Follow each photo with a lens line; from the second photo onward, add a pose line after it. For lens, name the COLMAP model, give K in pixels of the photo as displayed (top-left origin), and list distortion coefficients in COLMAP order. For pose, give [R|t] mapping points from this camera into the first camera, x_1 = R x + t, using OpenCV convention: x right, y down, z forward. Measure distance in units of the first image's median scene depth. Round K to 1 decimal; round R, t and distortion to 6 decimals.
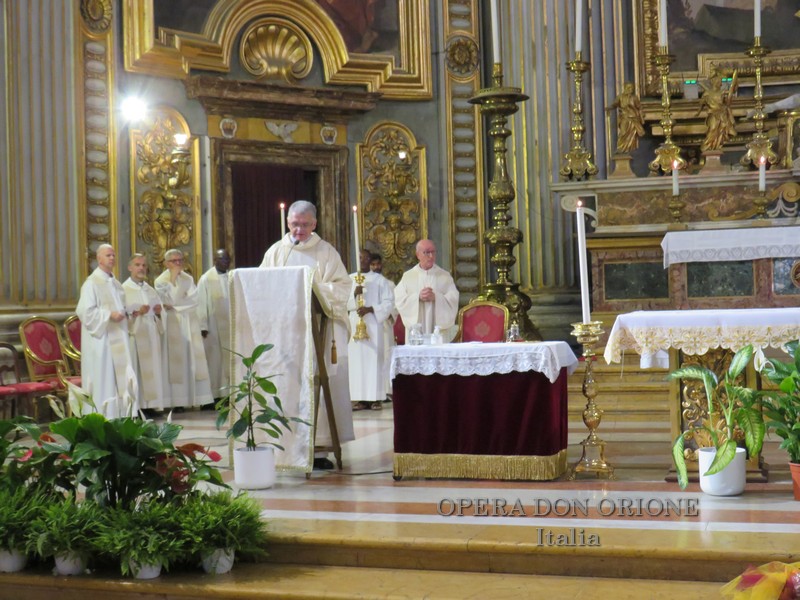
lens RADIAL K [[1203.9, 0, 403.5], [0, 1203.9, 304.7], [0, 0, 1]] dist [-0.066549, 0.000000]
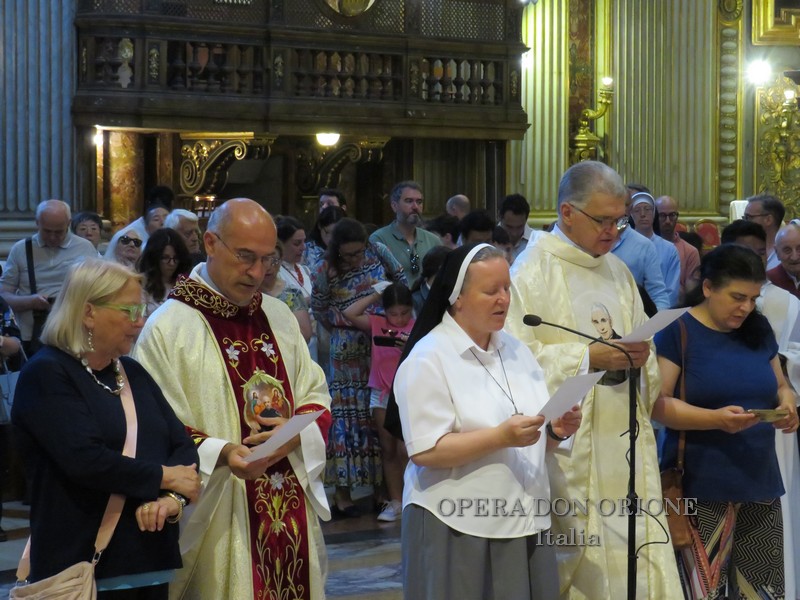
lens RADIAL K [[2387.3, 0, 402.9], [0, 2387.3, 298.8], [0, 0, 1]] dist [0.087521, 0.000000]
pose [[0.883968, 0.049603, -0.464909, 0.736136], [-0.029869, 0.998316, 0.049721, -0.027481], [0.466593, -0.030065, 0.883961, -1.704344]]
